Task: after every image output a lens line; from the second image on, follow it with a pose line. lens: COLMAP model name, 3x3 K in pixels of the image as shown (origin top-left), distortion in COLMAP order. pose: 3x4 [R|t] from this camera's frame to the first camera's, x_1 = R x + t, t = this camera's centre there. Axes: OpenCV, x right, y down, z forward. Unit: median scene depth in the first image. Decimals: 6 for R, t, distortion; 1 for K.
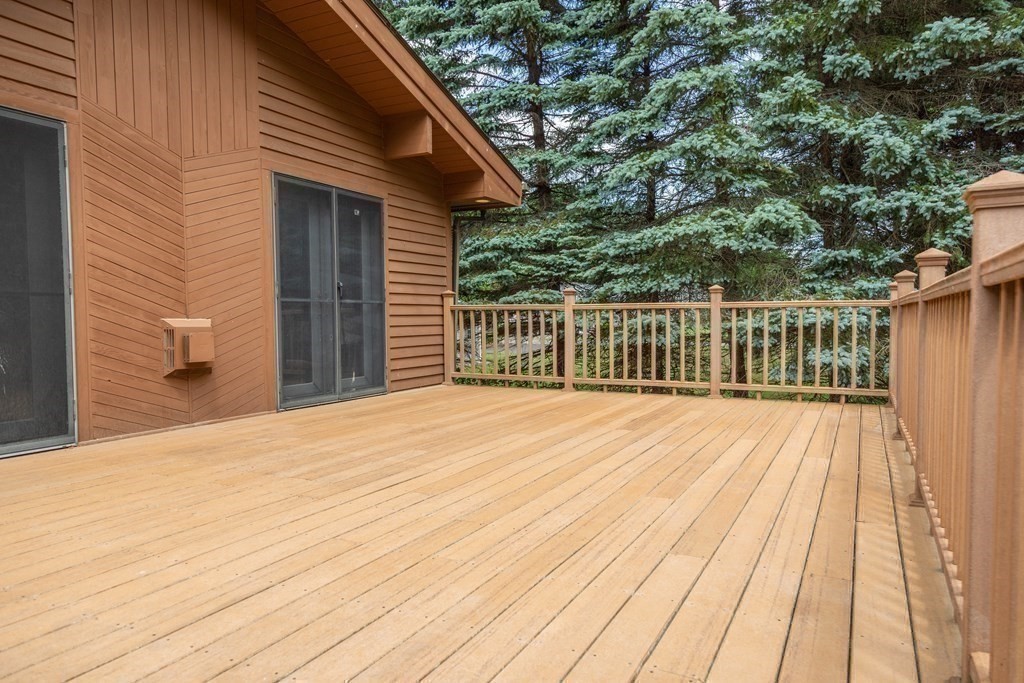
lens RADIAL K [[703.4, 0, 512.7], [0, 703.4, 341.8], [0, 0, 1]] dist [0.025322, 0.002734]
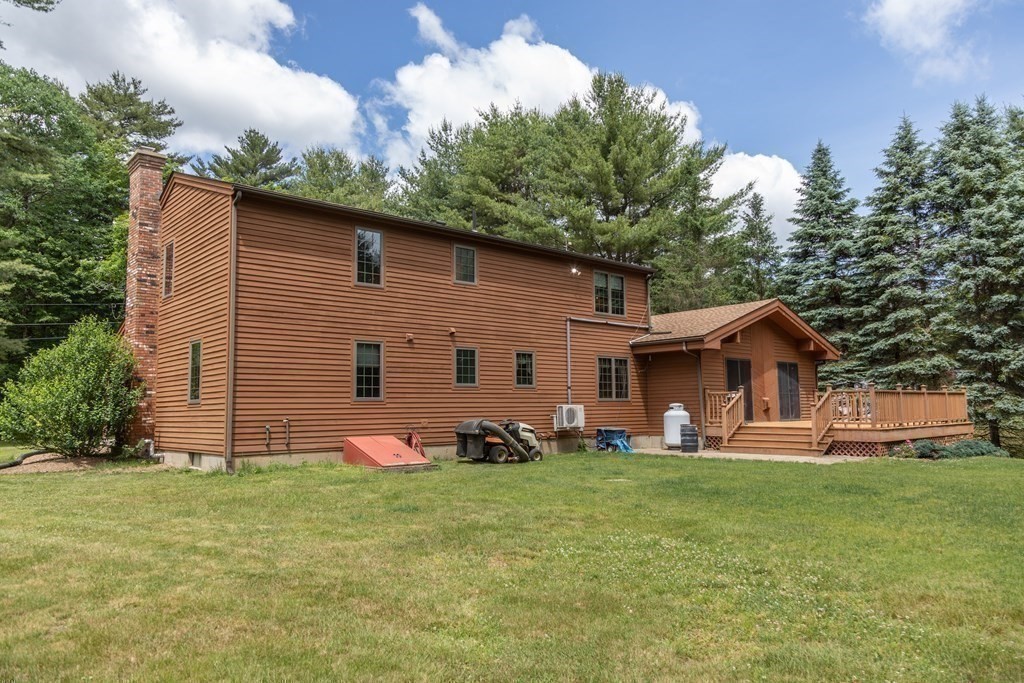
lens RADIAL K [[703.4, 0, 516.8], [0, 703.4, 342.1], [0, 0, 1]] dist [0.025322, 0.002734]
pose [[0.935399, -0.038202, -0.351524, -0.214737], [-0.006693, 0.992056, -0.125622, 0.116295], [0.353531, 0.119860, 0.927712, -2.287818]]
